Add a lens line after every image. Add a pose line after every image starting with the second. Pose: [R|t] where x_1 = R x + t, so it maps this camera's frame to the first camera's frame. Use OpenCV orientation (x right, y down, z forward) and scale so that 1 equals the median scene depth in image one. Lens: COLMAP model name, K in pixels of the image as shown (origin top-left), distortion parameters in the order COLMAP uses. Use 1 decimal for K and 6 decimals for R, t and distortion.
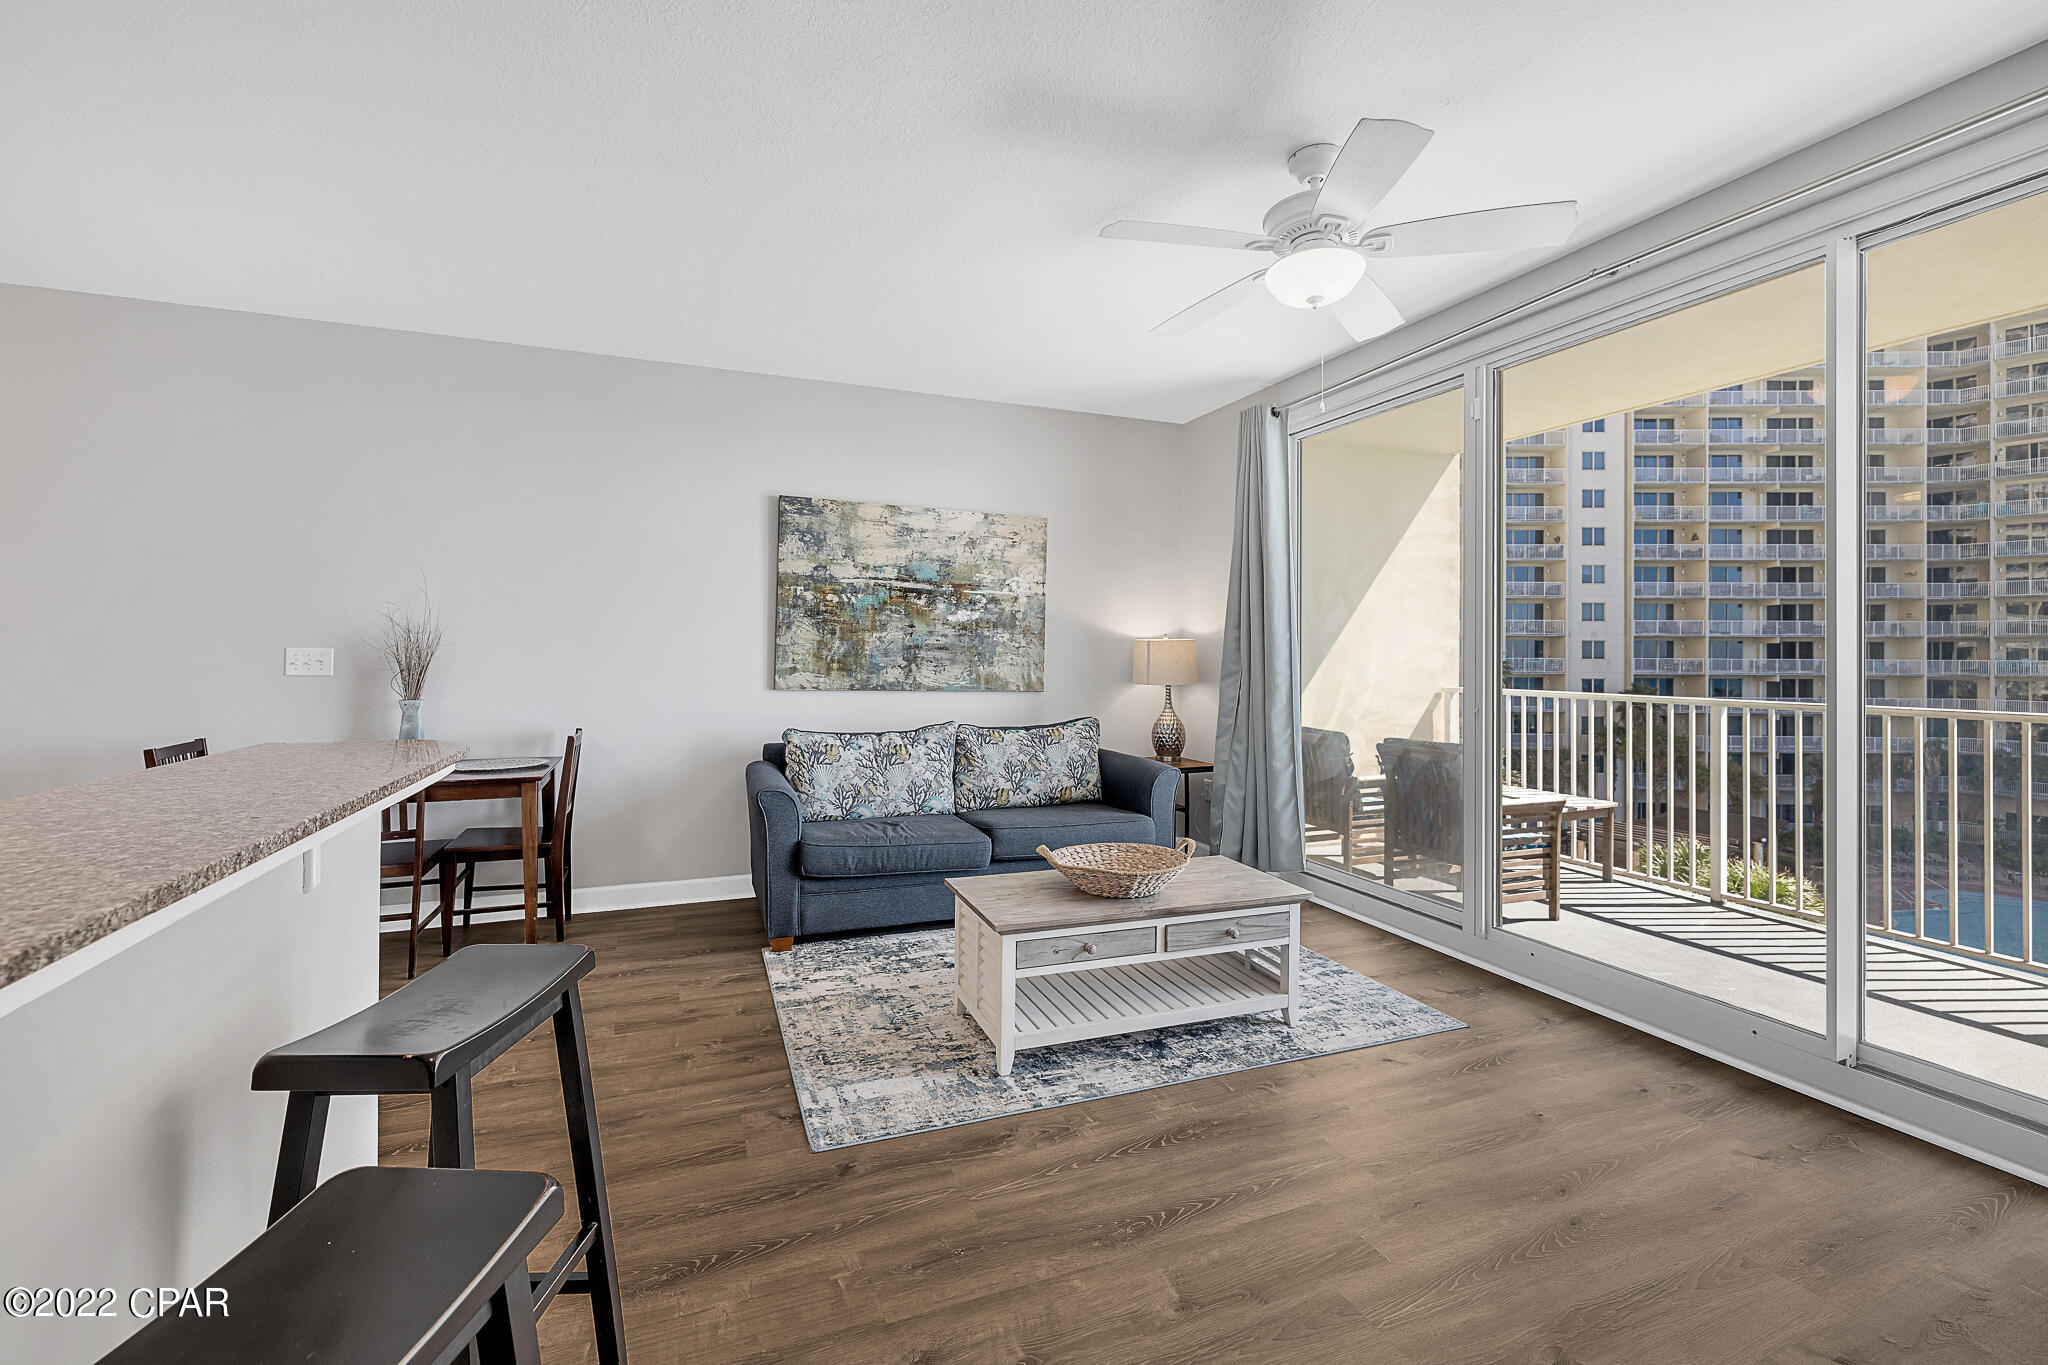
lens RADIAL K [[870.9, 0, 1018.0], [0, 870.9, 662.4], [0, 0, 1]] dist [0.000453, -0.000367]
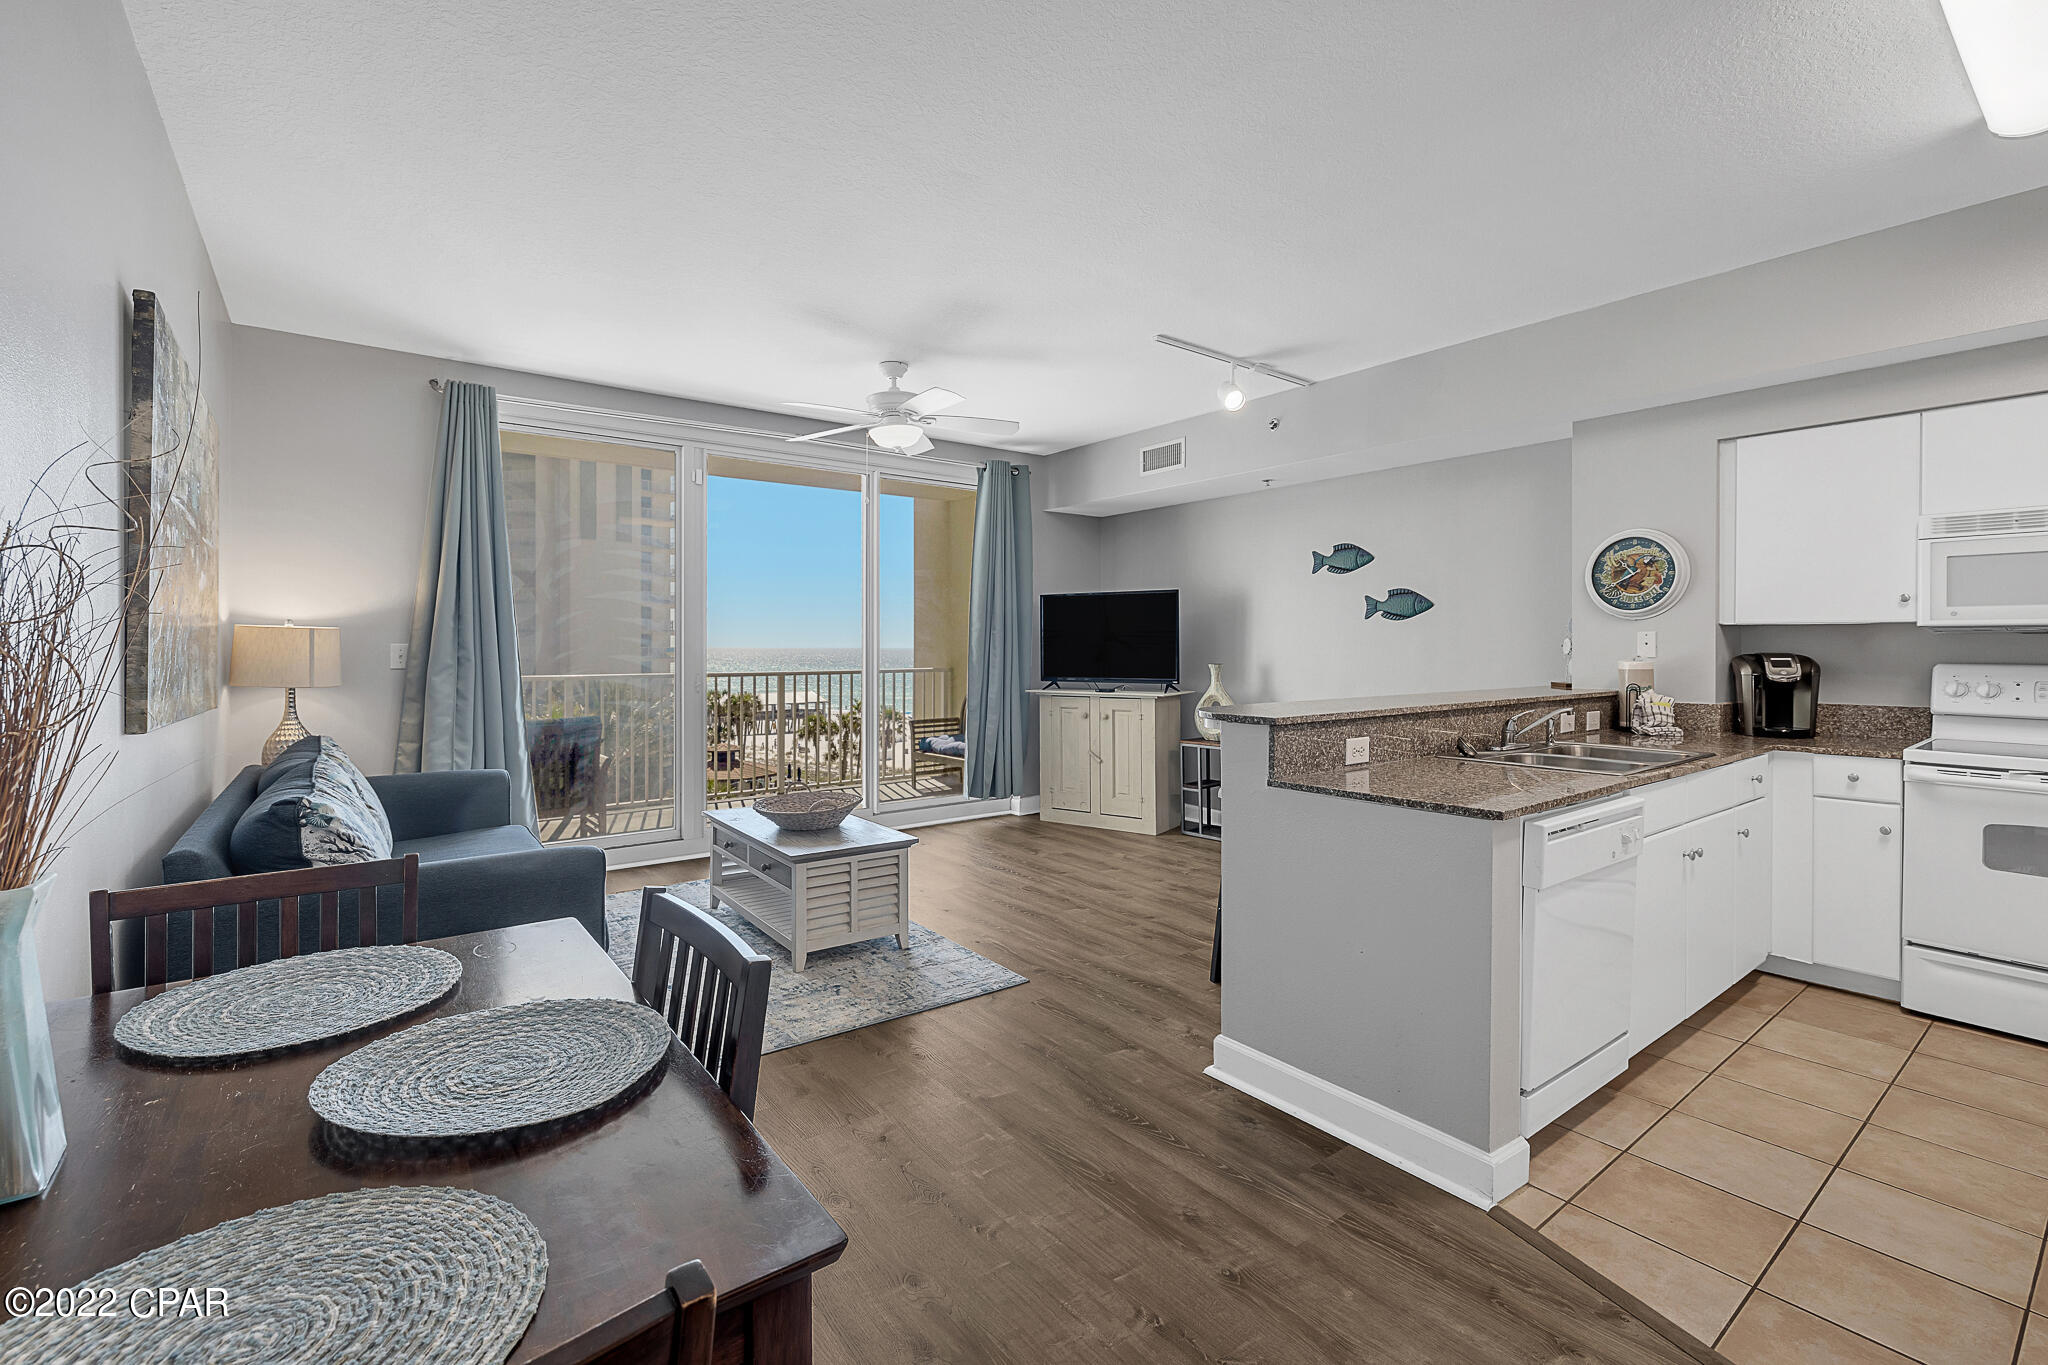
lens RADIAL K [[893.8, 0, 1006.2], [0, 893.8, 652.1], [0, 0, 1]] dist [0.001242, 0.000089]
pose [[-0.258835, -0.012275, 0.965843, -0.802820], [0.008528, 0.999851, 0.014993, -0.011130], [-0.965884, 0.012117, -0.258692, 0.675801]]
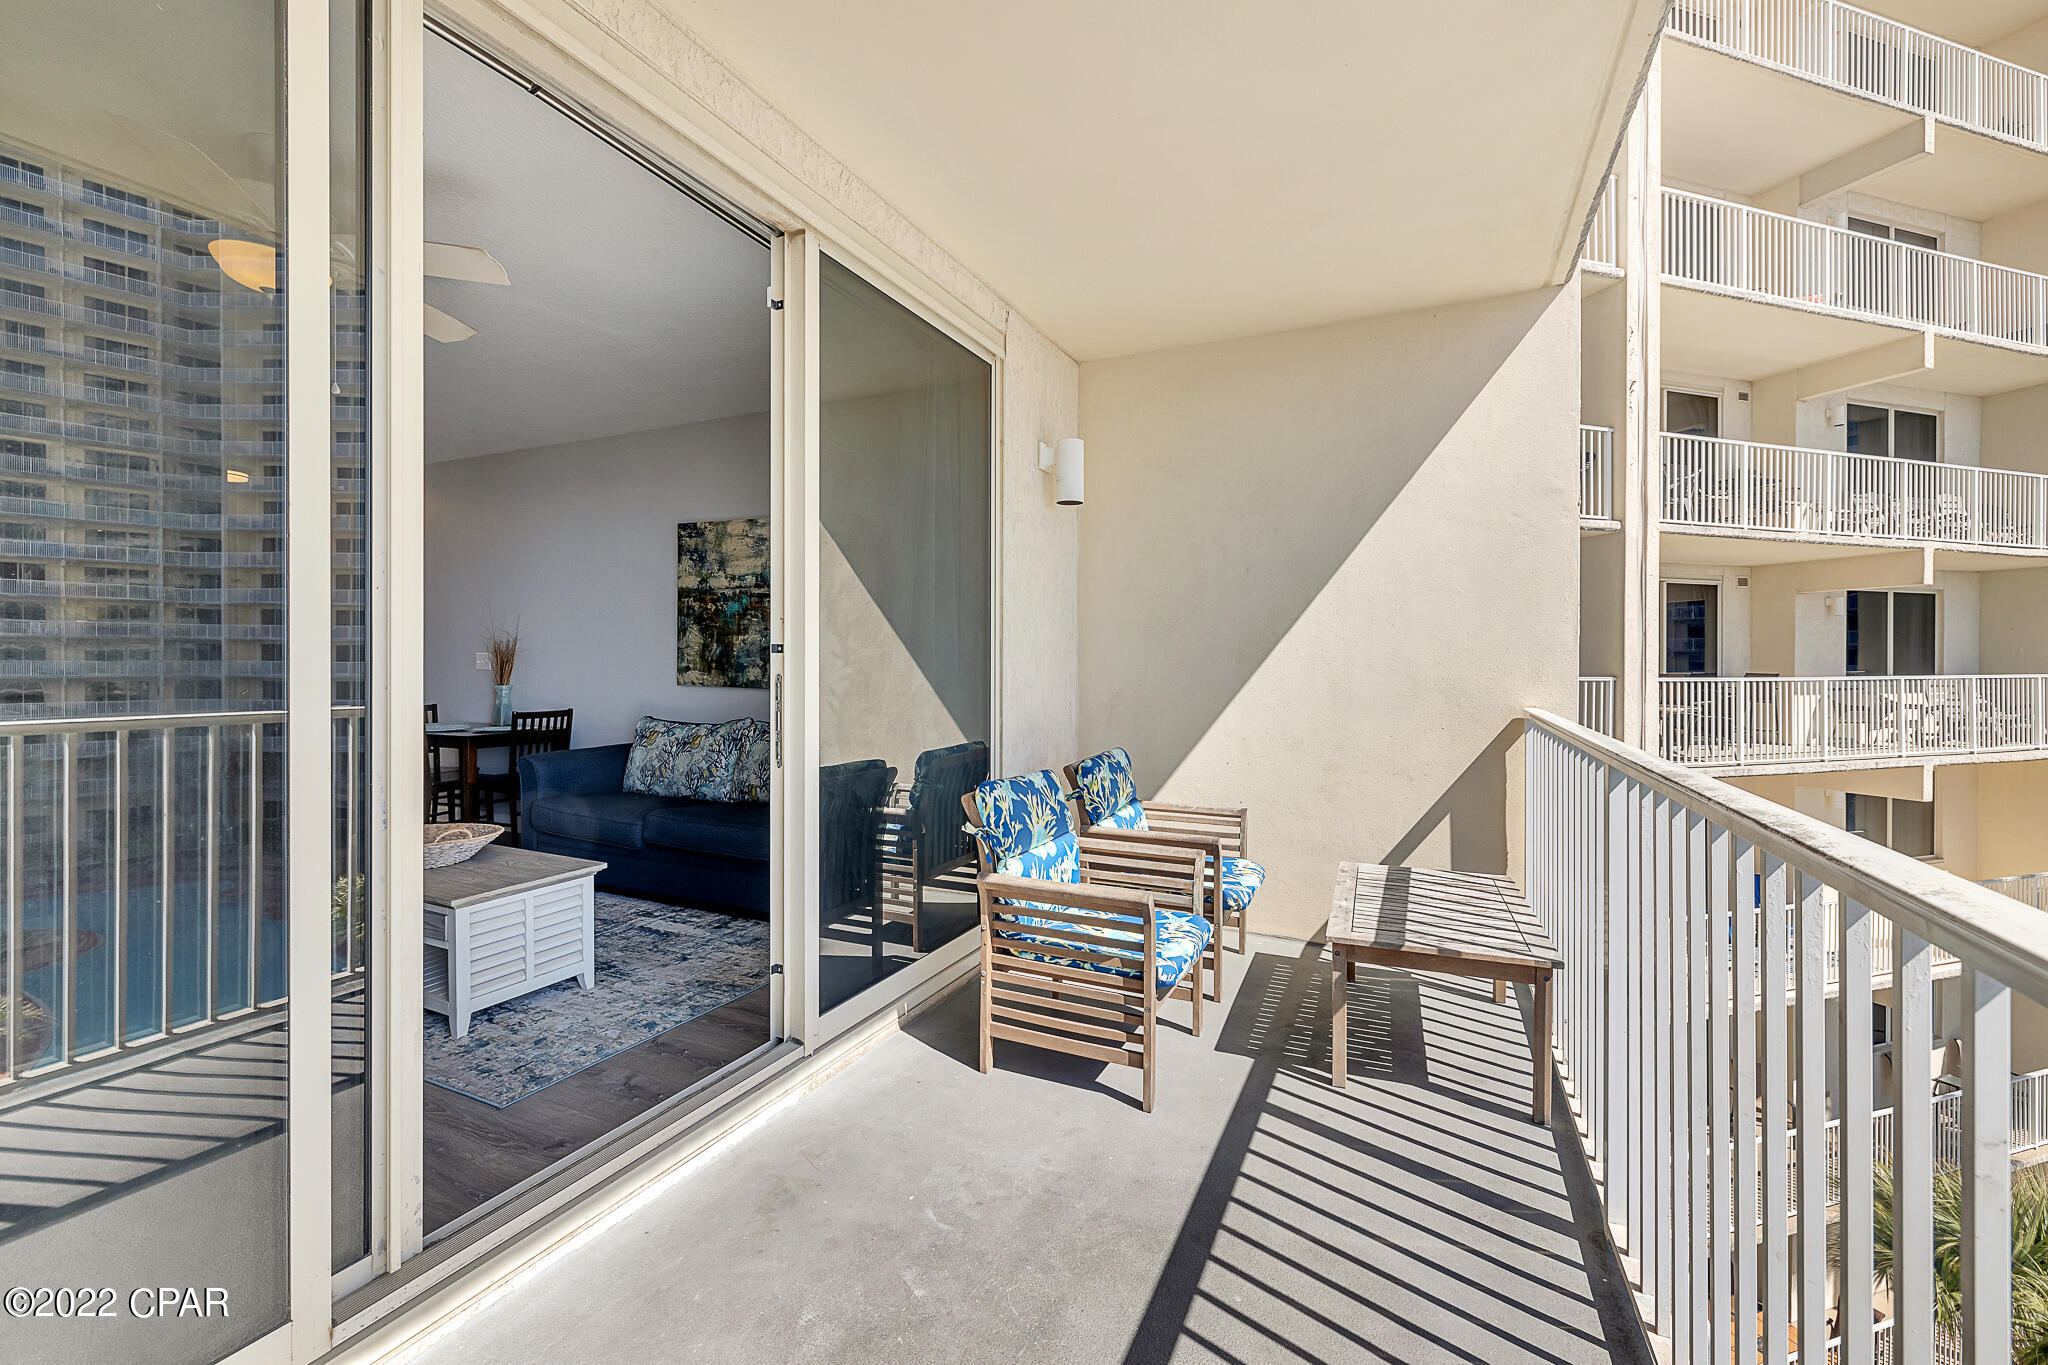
lens RADIAL K [[870.9, 0, 1018.0], [0, 870.9, 662.4], [0, 0, 1]] dist [0.000453, -0.000367]
pose [[0.678587, -0.003567, -0.734512, 0.904045], [-0.008245, 0.999888, -0.012473, 0.011414], [0.734474, 0.014520, 0.678482, 0.509600]]
